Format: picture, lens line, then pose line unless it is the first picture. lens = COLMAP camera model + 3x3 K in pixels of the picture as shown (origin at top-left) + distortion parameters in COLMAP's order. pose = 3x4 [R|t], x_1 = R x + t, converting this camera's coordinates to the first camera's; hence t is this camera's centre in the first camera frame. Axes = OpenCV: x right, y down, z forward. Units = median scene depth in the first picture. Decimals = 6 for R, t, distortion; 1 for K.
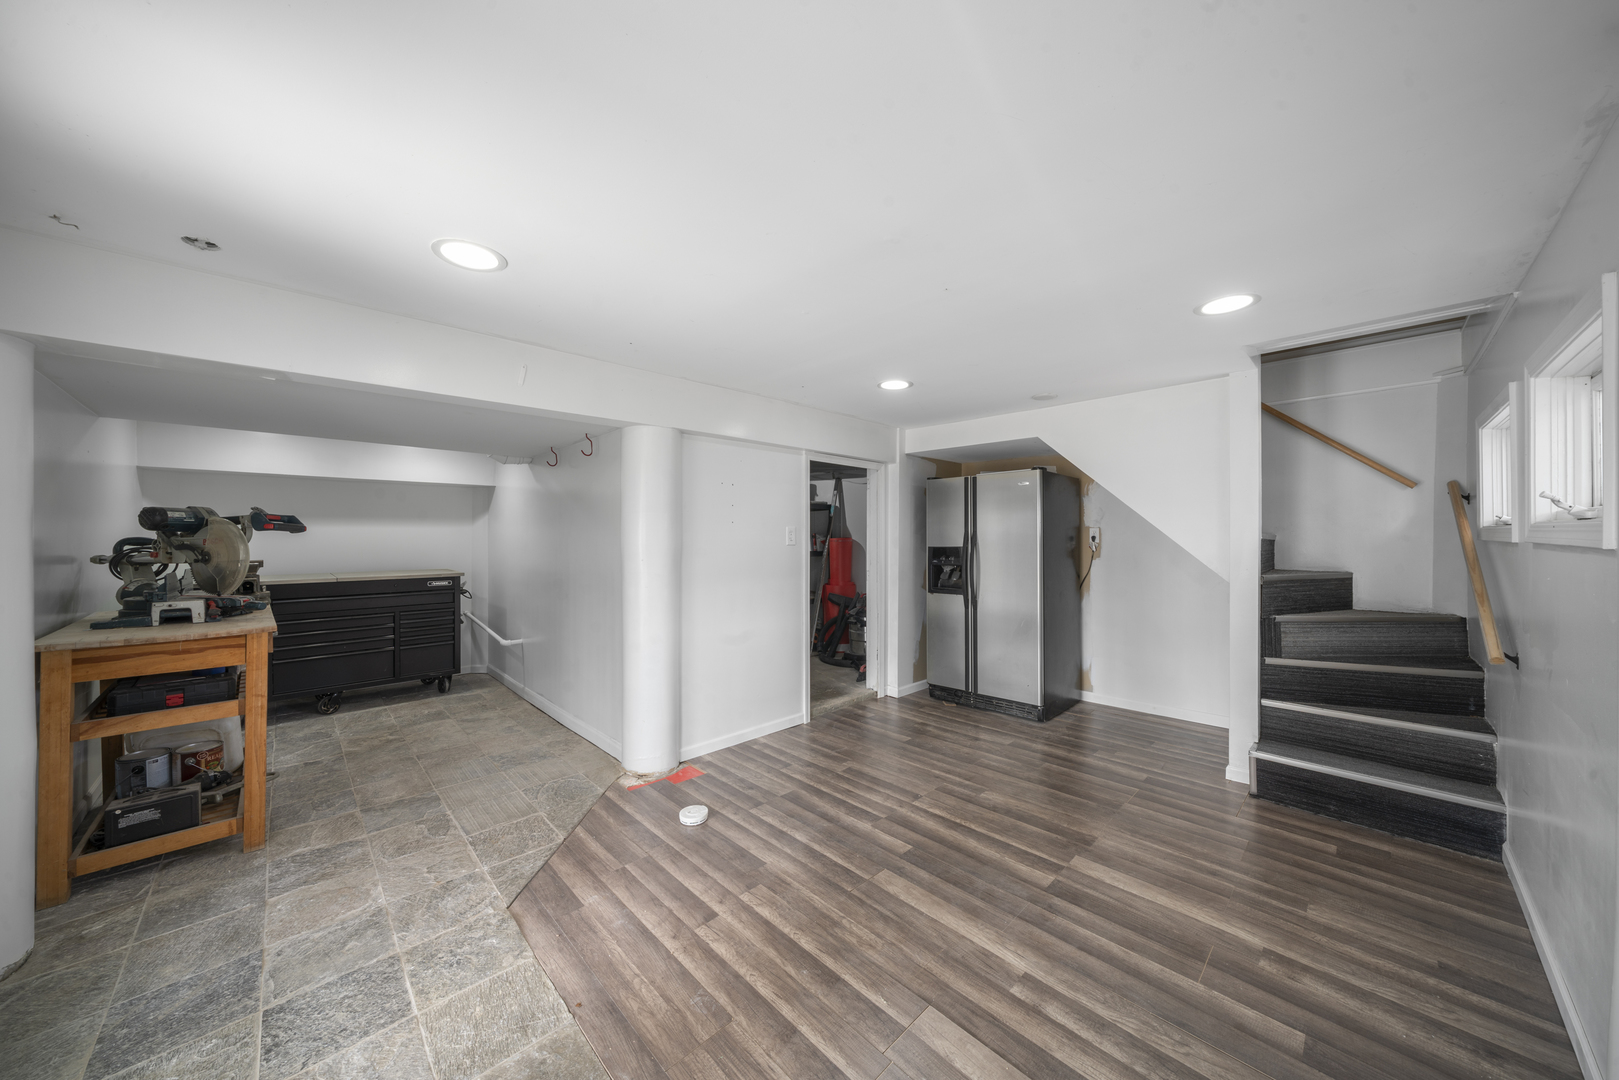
lens RADIAL K [[550.5, 0, 803.3], [0, 550.5, 532.0], [0, 0, 1]] dist [-0.007064, -0.000049]
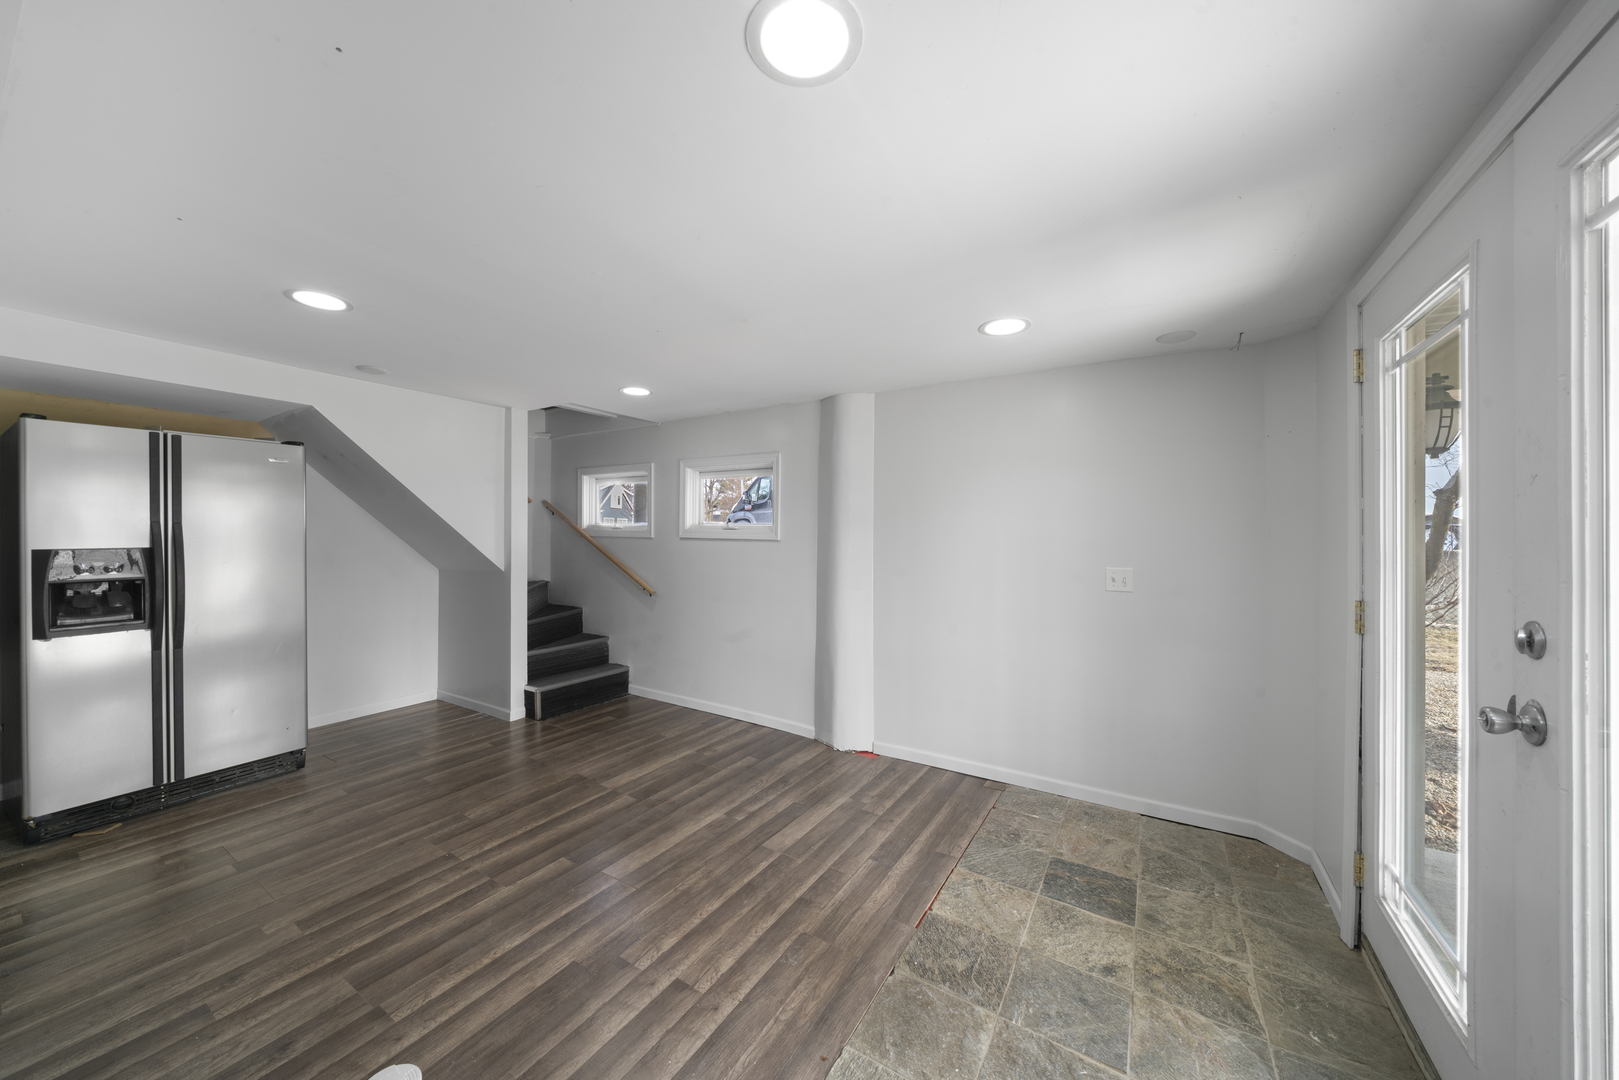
lens RADIAL K [[550.5, 0, 803.3], [0, 550.5, 532.0], [0, 0, 1]] dist [-0.007064, -0.000049]
pose [[-0.238122, 0.002098, 0.971233, -0.876749], [-0.015268, 0.999866, -0.005903, 0.000606], [-0.971115, -0.016235, -0.238058, 0.865525]]
